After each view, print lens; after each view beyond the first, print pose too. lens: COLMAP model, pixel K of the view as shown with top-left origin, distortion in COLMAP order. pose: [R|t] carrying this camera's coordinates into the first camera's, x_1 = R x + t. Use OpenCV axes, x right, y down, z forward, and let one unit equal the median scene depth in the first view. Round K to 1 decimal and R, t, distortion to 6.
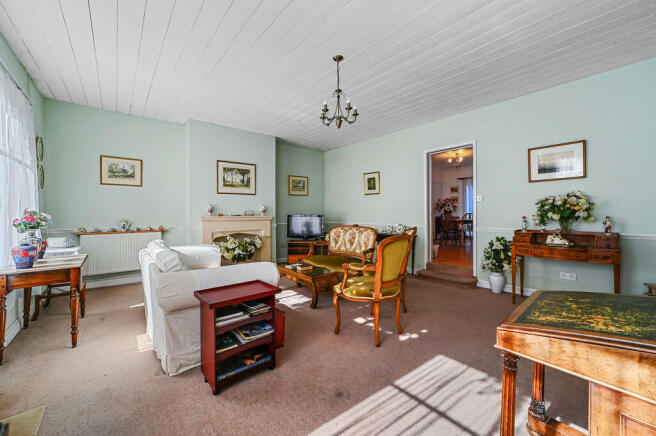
lens RADIAL K [[258.0, 0, 332.9], [0, 258.0, 214.3], [0, 0, 1]] dist [-0.009357, 0.003676]
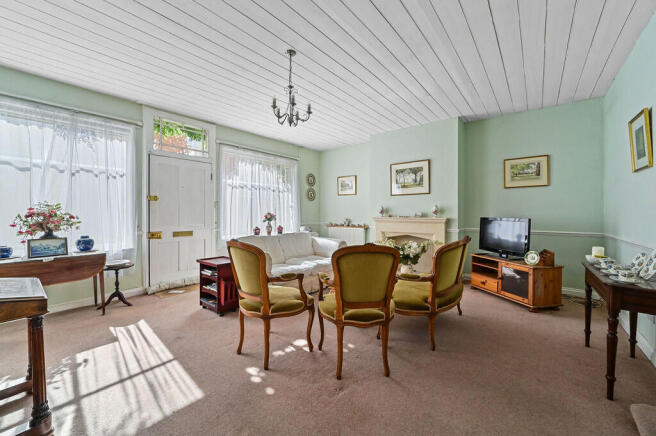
lens RADIAL K [[258.0, 0, 322.8], [0, 258.0, 214.7], [0, 0, 1]] dist [-0.009357, 0.003676]
pose [[0.156204, 0.012265, -0.987649, 0.582183], [-0.007892, 0.999906, 0.011169, -0.012161], [0.987693, 0.006050, 0.156286, 0.573820]]
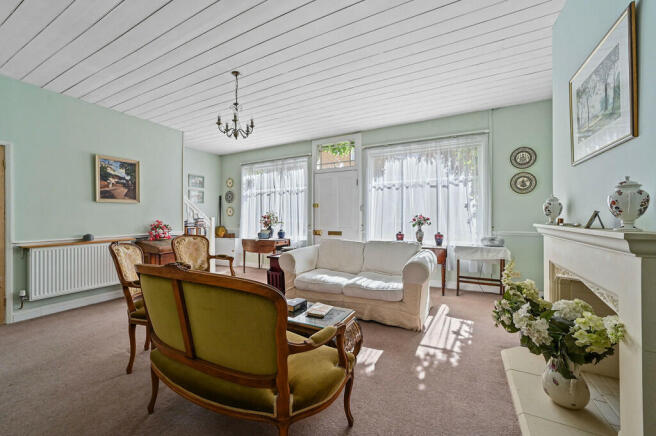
lens RADIAL K [[258.0, 0, 321.0], [0, 258.0, 217.7], [0, 0, 1]] dist [-0.009357, 0.003676]
pose [[-0.925974, 0.007685, -0.377510, 0.067613], [0.005376, 0.999960, 0.007168, -0.005182], [0.377550, 0.004608, -0.925978, 1.253450]]
